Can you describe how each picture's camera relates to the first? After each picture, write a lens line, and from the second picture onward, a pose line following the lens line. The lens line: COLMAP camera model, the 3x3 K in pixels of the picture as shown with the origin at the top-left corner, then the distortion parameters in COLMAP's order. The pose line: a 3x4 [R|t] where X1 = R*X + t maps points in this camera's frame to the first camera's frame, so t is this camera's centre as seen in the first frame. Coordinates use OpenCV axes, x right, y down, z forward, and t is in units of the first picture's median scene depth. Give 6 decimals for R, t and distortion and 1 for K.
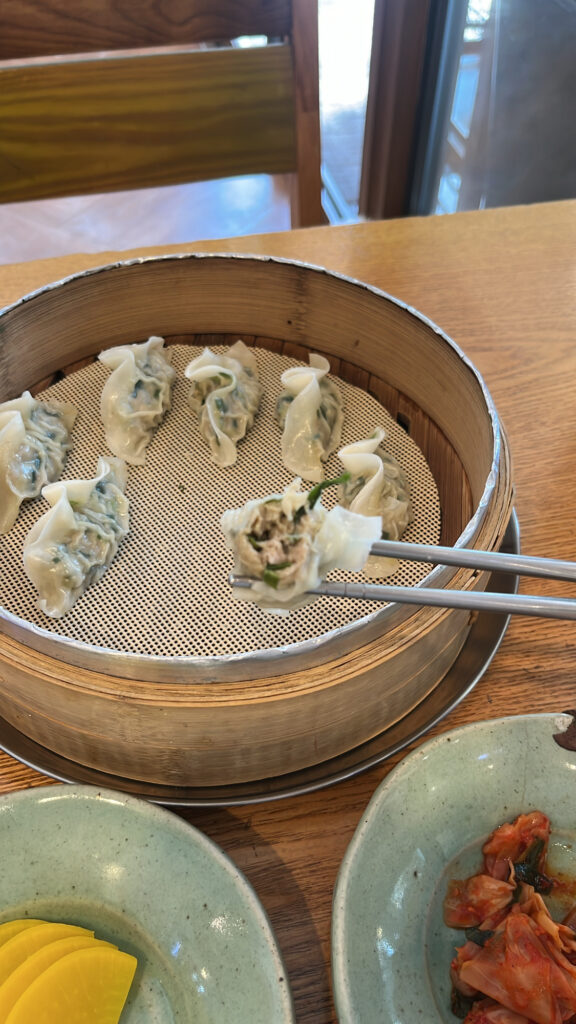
lens RADIAL K [[827.0, 0, 284.6], [0, 827.0, 510.6], [0, 0, 1]] dist [0.023620, -0.040872]
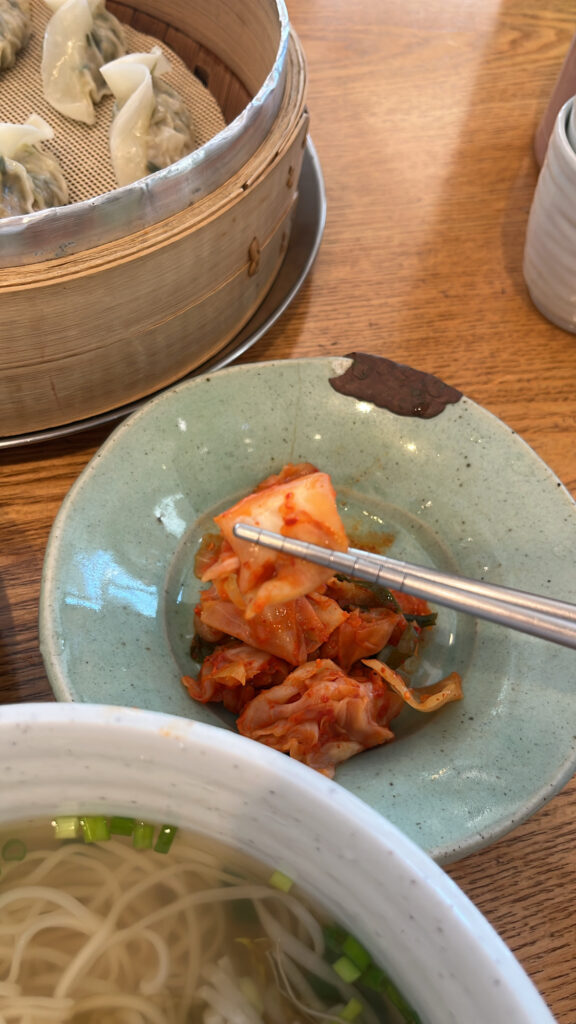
lens RADIAL K [[827.0, 0, 290.8], [0, 827.0, 510.9], [0, 0, 1]] dist [0.023620, -0.040872]
pose [[0.992475, -0.001080, 0.122446, 0.164894], [-0.016680, 0.989448, 0.143923, 0.265266], [-0.121309, -0.144882, 0.981984, 0.116866]]
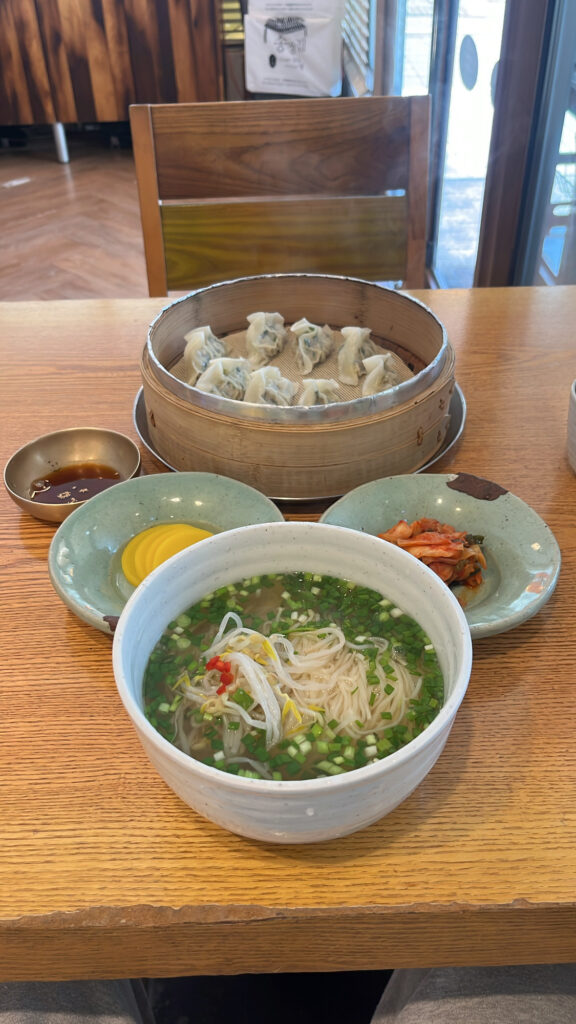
lens RADIAL K [[827.0, 0, 283.9], [0, 827.0, 511.1], [0, 0, 1]] dist [0.023620, -0.040872]
pose [[0.978350, 0.095989, -0.183350, 0.293348], [-0.129209, 0.975359, -0.178827, 0.684226], [0.161667, 0.198646, 0.966645, -0.859299]]
